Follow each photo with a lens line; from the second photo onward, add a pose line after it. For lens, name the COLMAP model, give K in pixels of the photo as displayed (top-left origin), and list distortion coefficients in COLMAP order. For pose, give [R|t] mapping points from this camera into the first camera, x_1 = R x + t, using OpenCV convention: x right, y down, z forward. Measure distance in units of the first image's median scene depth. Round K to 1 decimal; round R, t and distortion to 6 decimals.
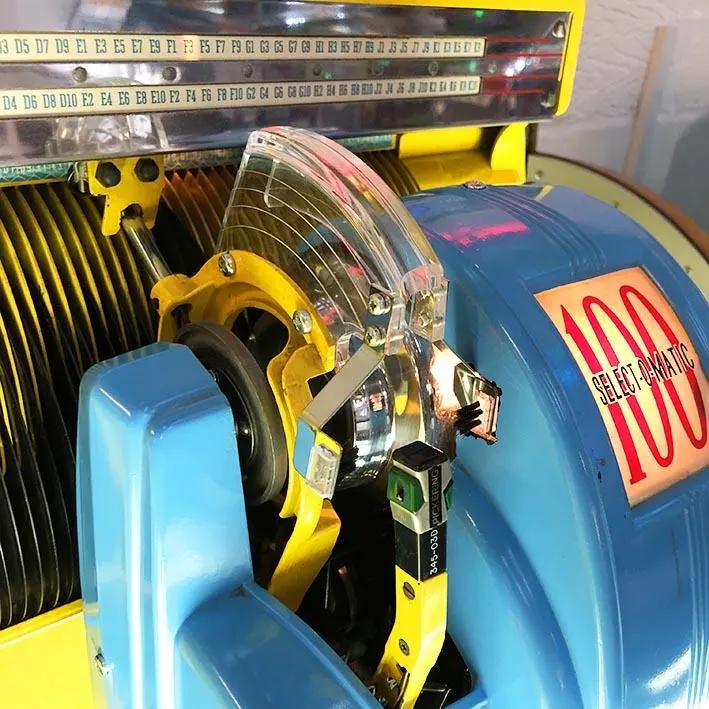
lens RADIAL K [[826.5, 0, 379.4], [0, 826.5, 420.8], [0, 0, 1]] dist [0.034929, 0.000000]
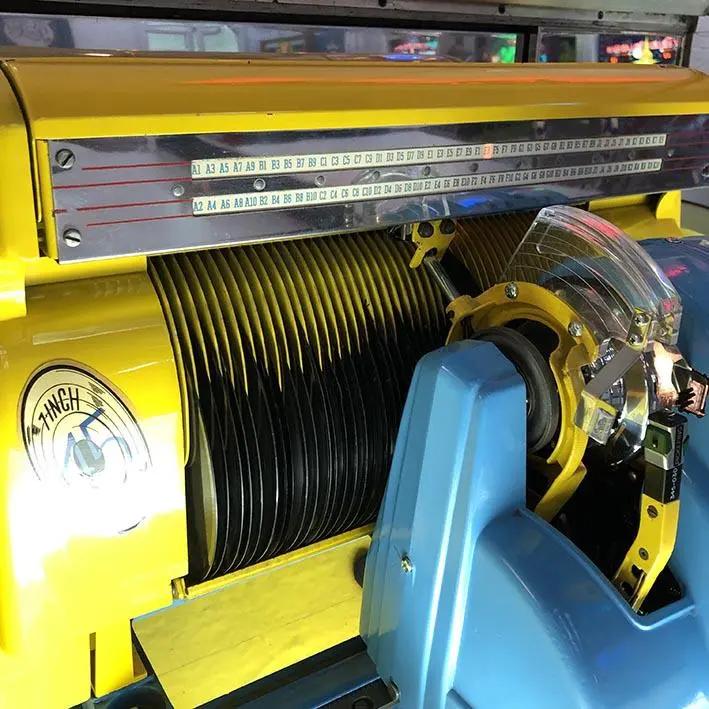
lens RADIAL K [[826.5, 0, 375.4], [0, 826.5, 318.2], [0, 0, 1]] dist [0.034929, 0.000000]
pose [[0.994762, 0.030445, -0.097579, -0.285478], [-0.043686, 0.989667, -0.136567, 0.077256], [0.092413, 0.140114, 0.985813, -0.498439]]
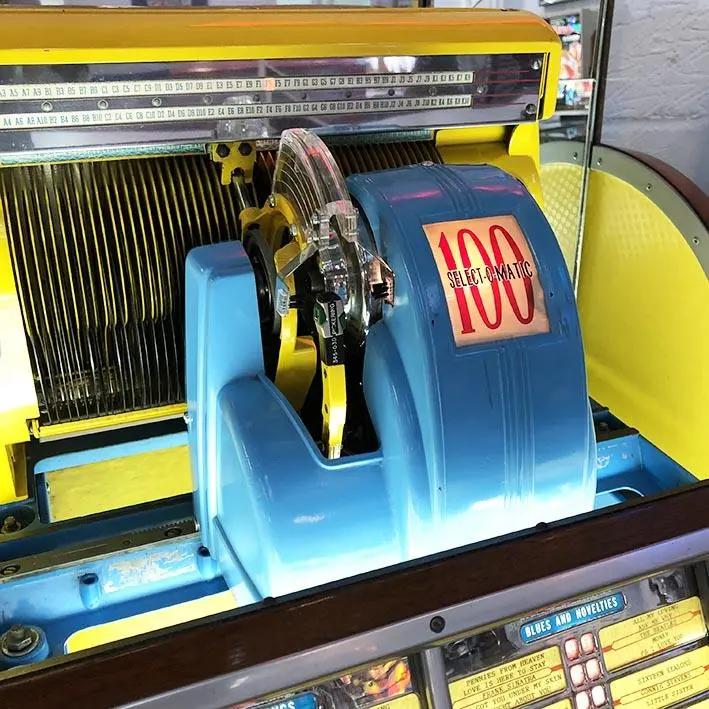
lens RADIAL K [[850.8, 0, 362.0], [0, 850.8, 367.4], [0, 0, 1]] dist [0.010249, 0.000000]
pose [[0.953758, 0.099830, -0.283515, 0.580553], [-0.112920, 0.993146, -0.030166, 0.211322], [0.278560, 0.060785, 0.958493, -0.725136]]
